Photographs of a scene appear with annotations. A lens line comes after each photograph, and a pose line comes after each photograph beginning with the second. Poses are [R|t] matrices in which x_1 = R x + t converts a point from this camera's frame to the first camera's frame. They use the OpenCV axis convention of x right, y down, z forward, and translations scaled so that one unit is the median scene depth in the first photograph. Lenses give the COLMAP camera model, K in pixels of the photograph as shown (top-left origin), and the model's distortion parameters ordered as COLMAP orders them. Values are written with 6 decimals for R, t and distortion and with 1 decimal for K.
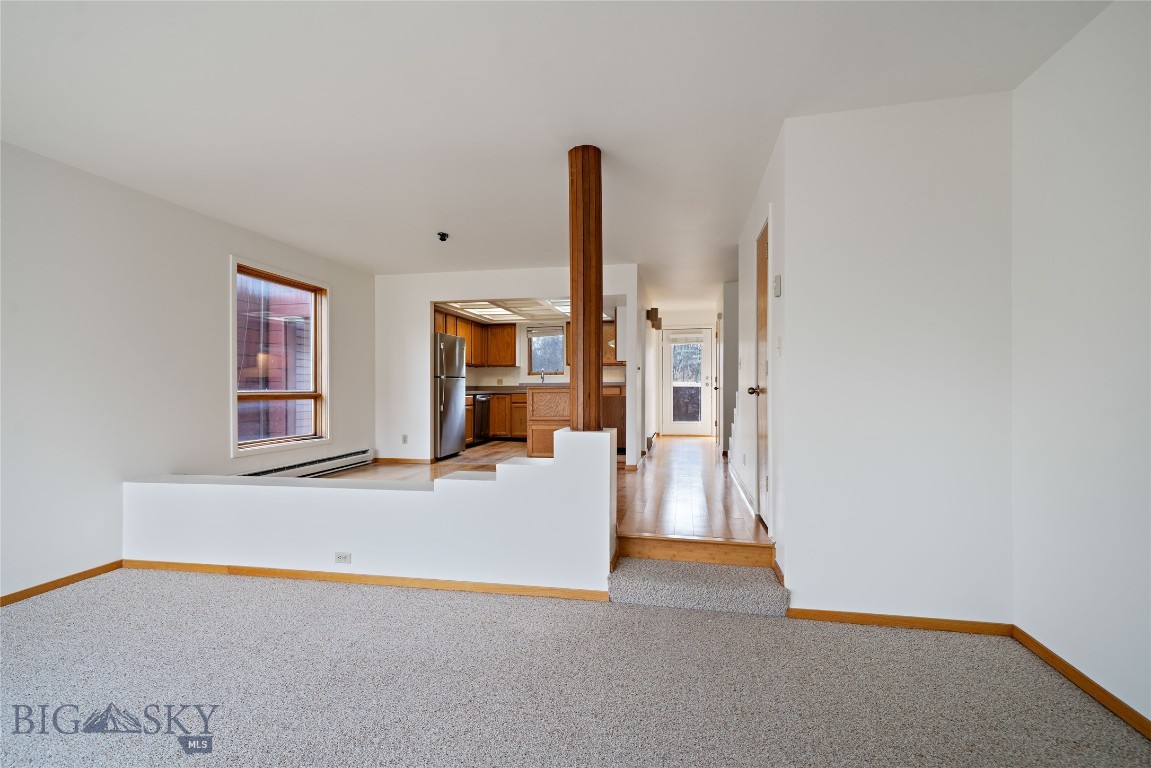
lens RADIAL K [[532.5, 0, 563.4], [0, 532.5, 389.5], [0, 0, 1]] dist [0.009461, 0.000523]
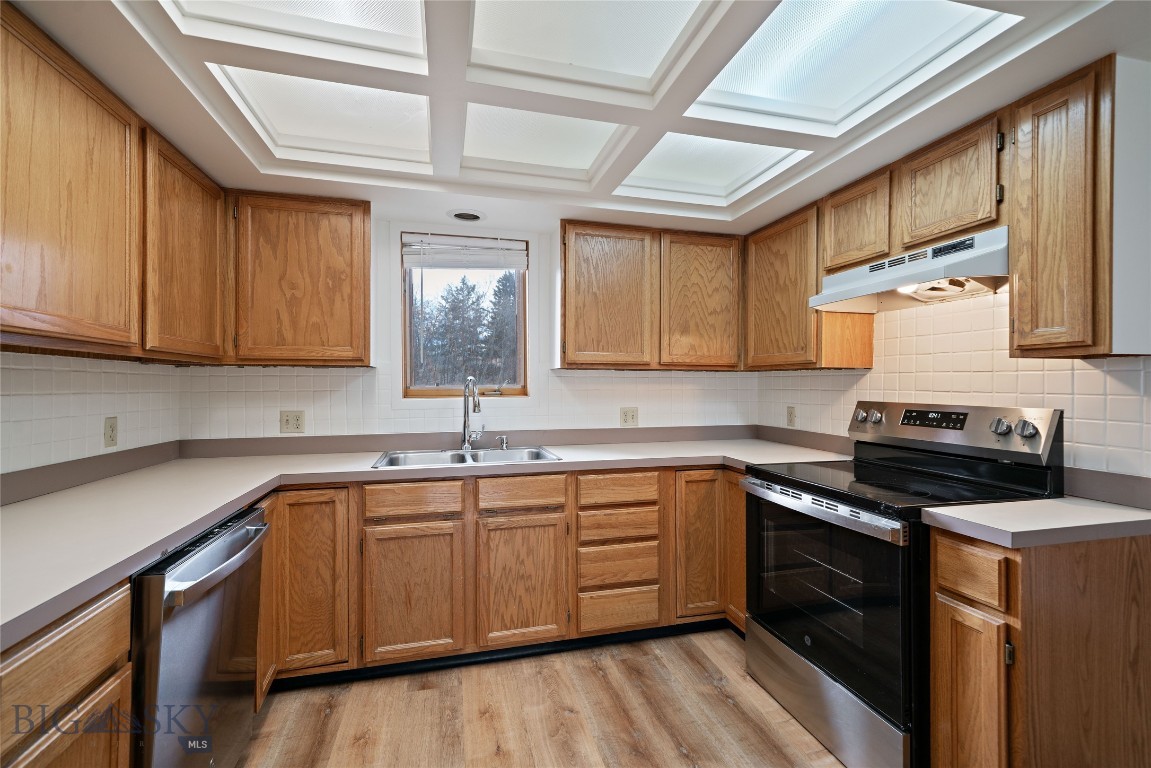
lens RADIAL K [[481.9, 0, 559.1], [0, 481.9, 386.4], [0, 0, 1]] dist [0.001786, 0.001947]
pose [[0.892496, 0.003149, 0.451045, -0.116725], [-0.000931, 0.999986, -0.005140, -0.033775], [-0.451055, 0.004168, 0.892486, 0.773201]]
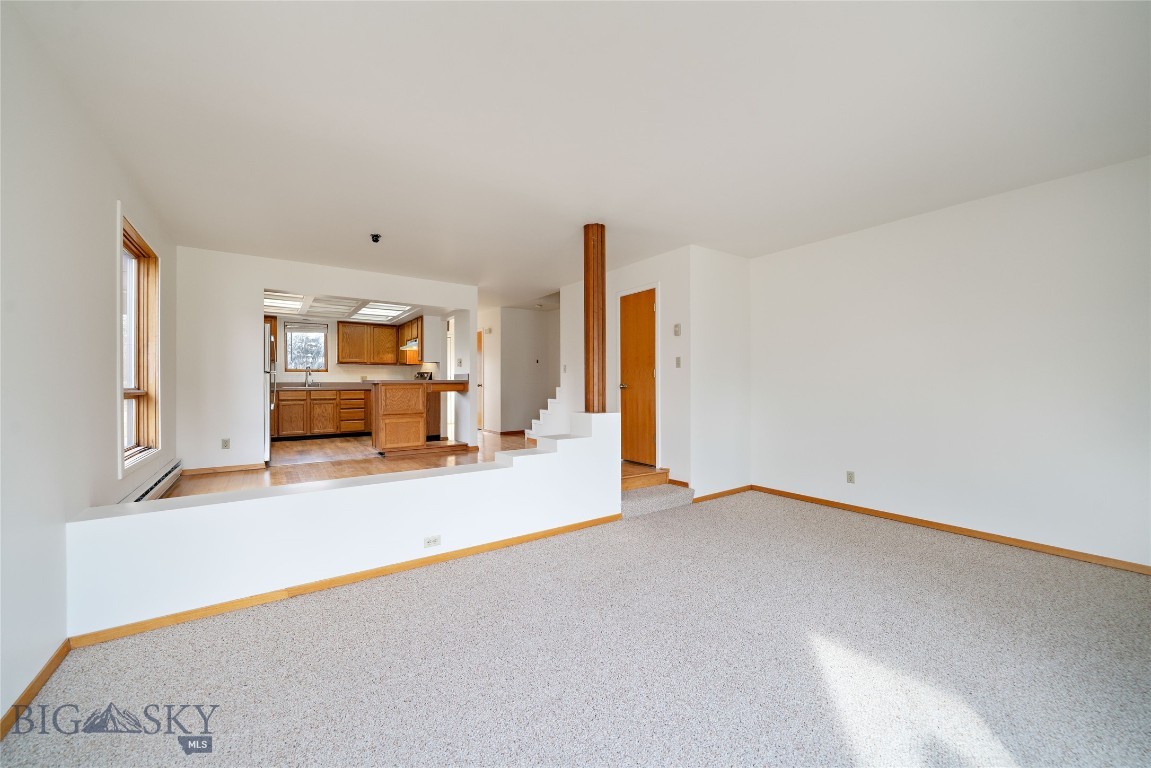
lens RADIAL K [[461.0, 0, 576.6], [0, 461.0, 384.8], [0, 0, 1]] dist [-0.005696, 0.000561]
pose [[0.675663, 0.001158, 0.737210, -0.342192], [0.002957, 0.999986, -0.004281, 0.001761], [-0.737205, 0.005073, 0.675650, 0.059133]]
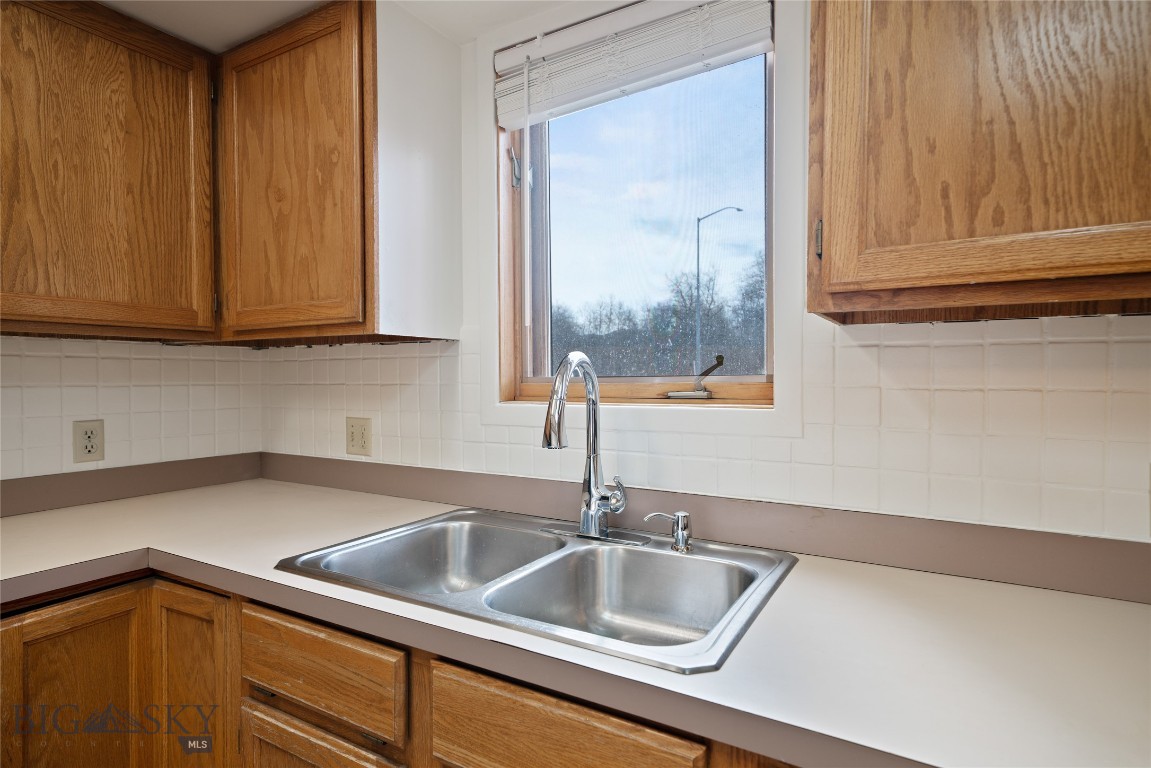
lens RADIAL K [[611.5, 0, 567.2], [0, 611.5, 380.4], [0, 0, 1]] dist [0.040853, 0.001021]
pose [[0.949029, 0.007155, -0.315108, -0.000442], [-0.006186, 0.999973, 0.004076, -0.035023], [0.315128, -0.001919, 0.949047, 0.907144]]
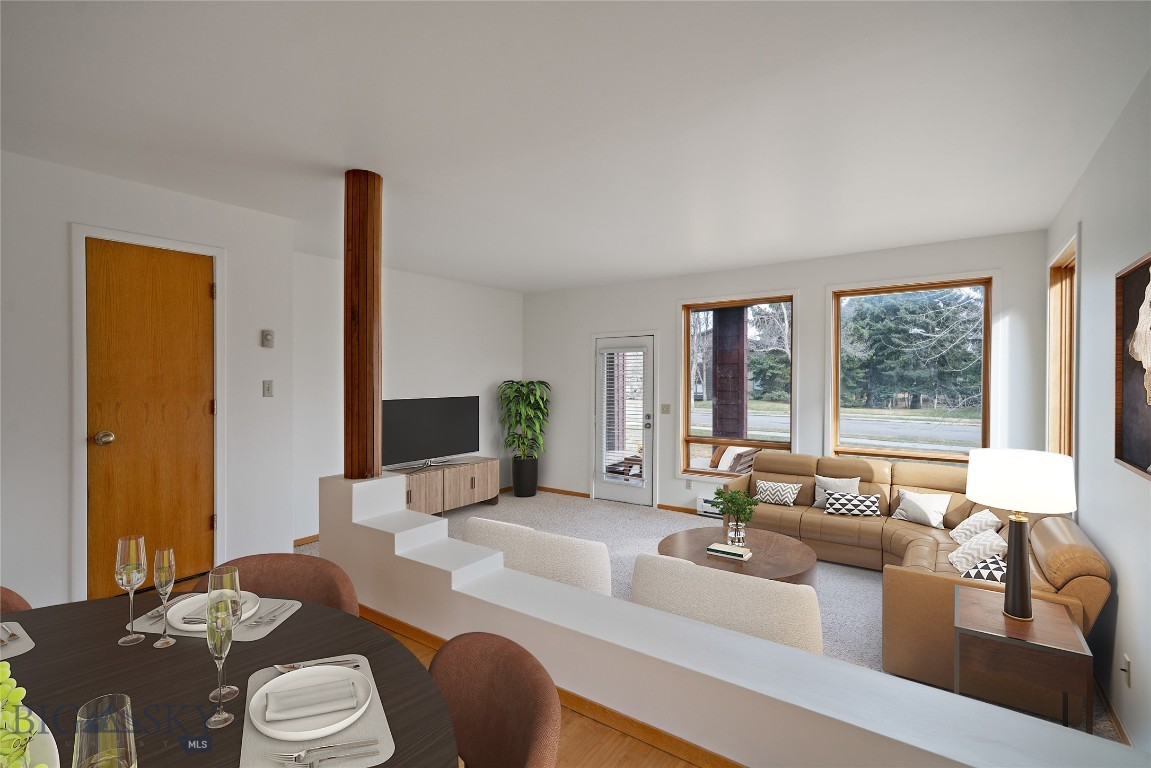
lens RADIAL K [[532.5, 0, 563.8], [0, 532.5, 381.4], [0, 0, 1]] dist [0.009461, 0.000523]
pose [[-0.920285, 0.006491, 0.391195, -0.235792], [0.010675, 0.999907, 0.008522, -0.032370], [-0.391103, 0.012018, -0.920268, 0.611201]]
